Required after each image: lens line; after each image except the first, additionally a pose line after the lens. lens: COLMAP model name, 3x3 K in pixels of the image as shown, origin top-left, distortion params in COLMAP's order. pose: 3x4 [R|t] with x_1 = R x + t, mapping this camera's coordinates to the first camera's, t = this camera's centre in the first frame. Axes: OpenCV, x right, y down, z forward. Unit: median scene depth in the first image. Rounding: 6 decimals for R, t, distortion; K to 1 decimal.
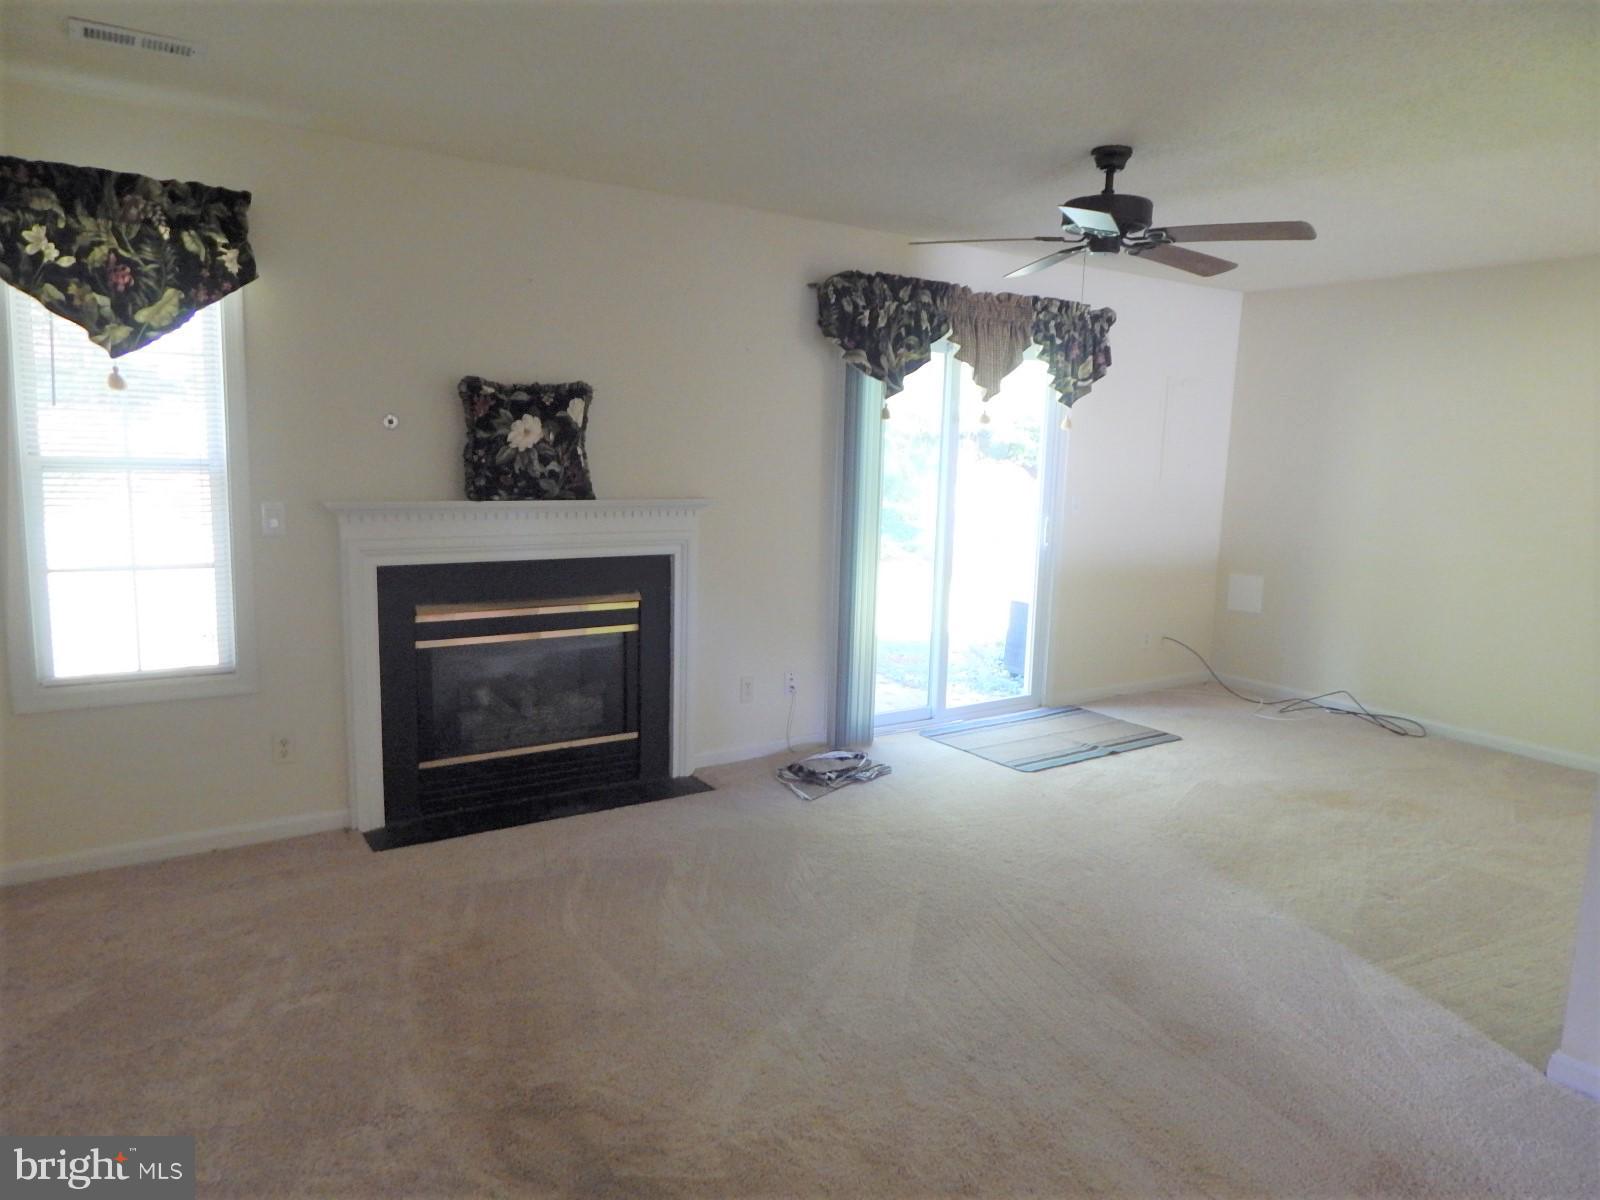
lens RADIAL K [[1057.9, 0, 810.2], [0, 1057.9, 596.0], [0, 0, 1]] dist [0.005583, -0.007994]
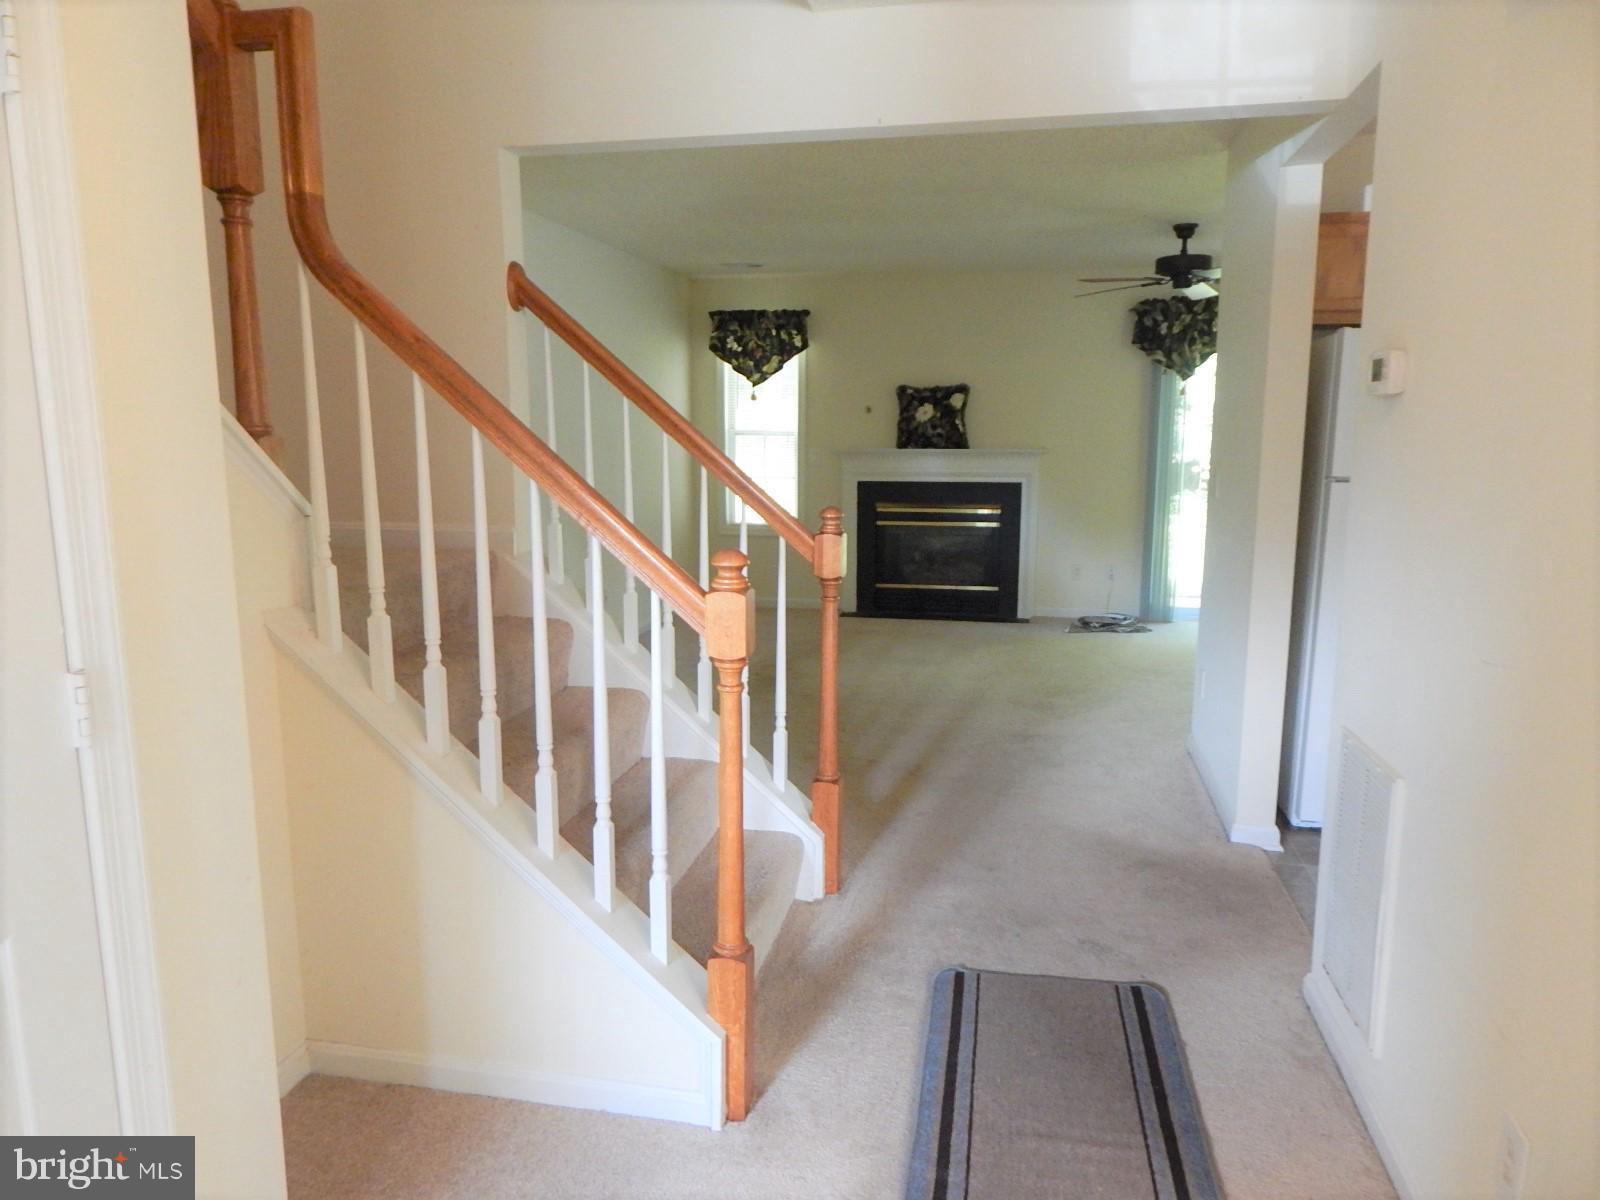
lens RADIAL K [[1057.9, 0, 794.5], [0, 1057.9, 594.2], [0, 0, 1]] dist [0.005583, -0.007994]
pose [[0.687130, 0.090355, -0.720894, 0.935773], [-0.083782, 0.995471, 0.044912, 0.100971], [0.721687, 0.029537, 0.691589, -0.460091]]
